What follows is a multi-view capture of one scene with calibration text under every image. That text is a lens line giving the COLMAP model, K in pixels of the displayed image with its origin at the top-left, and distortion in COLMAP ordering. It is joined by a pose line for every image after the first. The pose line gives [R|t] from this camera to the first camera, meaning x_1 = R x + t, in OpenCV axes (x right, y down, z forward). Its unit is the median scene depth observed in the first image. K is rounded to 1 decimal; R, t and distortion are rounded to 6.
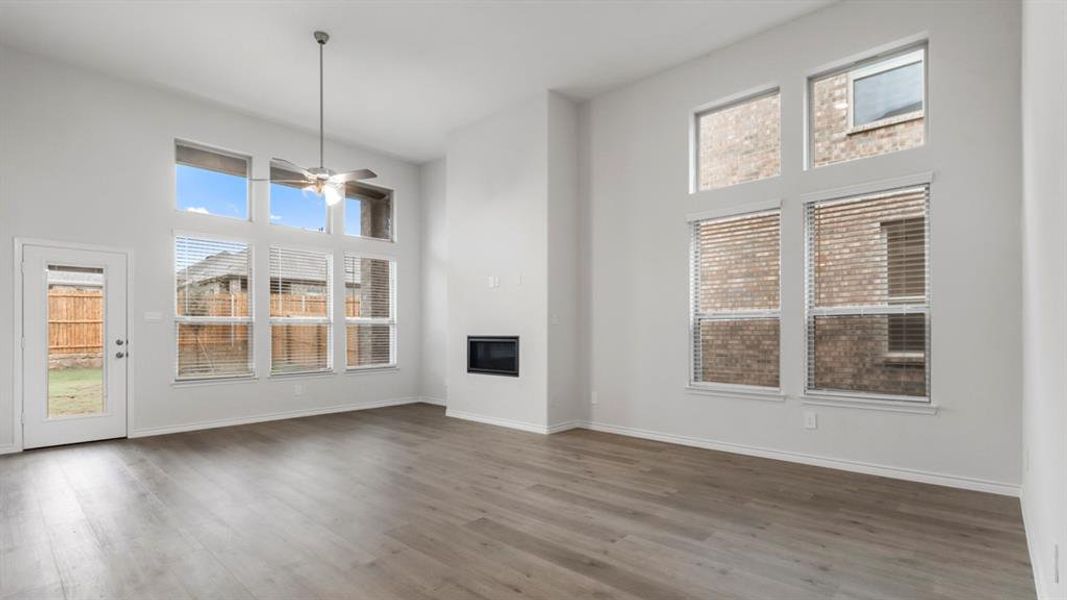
lens RADIAL K [[498.1, 0, 527.6], [0, 498.1, 330.1], [0, 0, 1]] dist [0.000024, -0.000092]
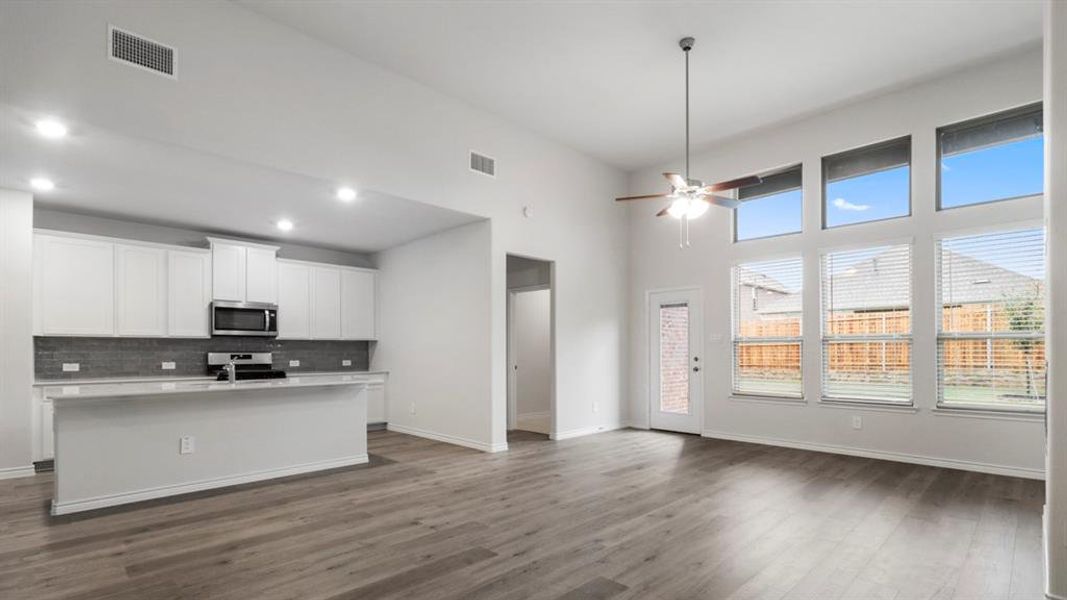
lens RADIAL K [[499.4, 0, 526.9], [0, 499.4, 345.0], [0, 0, 1]] dist [0.001206, 0.000008]
pose [[-0.056769, -0.009756, -0.998340, 0.408775], [0.004821, 0.999938, -0.010045, -0.000649], [0.998376, -0.005383, -0.056719, 0.543317]]
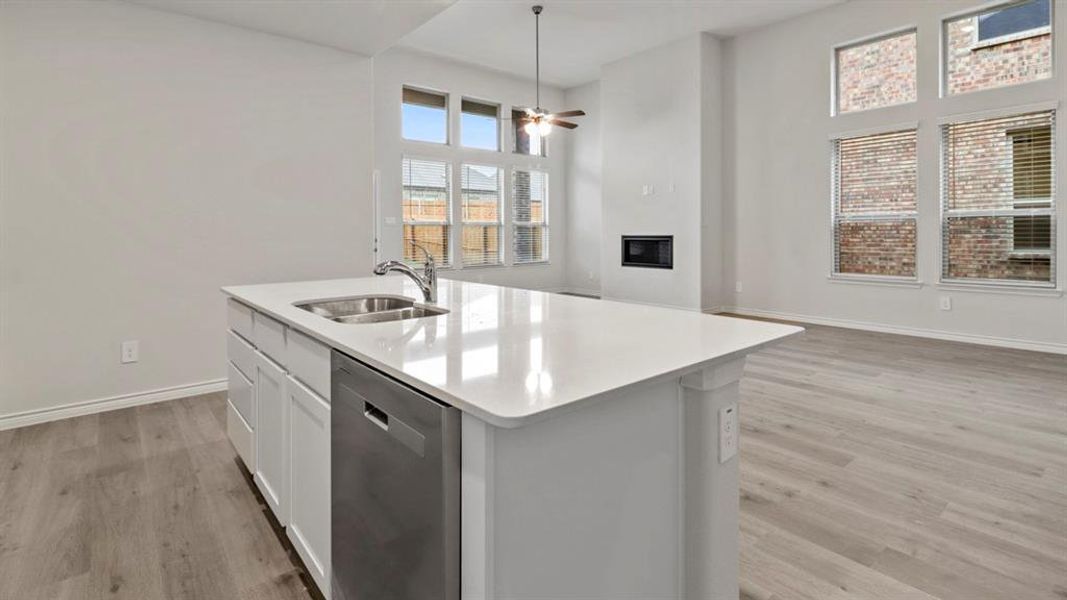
lens RADIAL K [[505.9, 0, 526.4], [0, 505.9, 235.6], [0, 0, 1]] dist [-0.001111, -0.000683]
pose [[0.991185, -0.001852, -0.132475, -0.194184], [0.002959, 0.999962, 0.008159, 0.001204], [0.132455, -0.008479, 0.991153, -0.246832]]
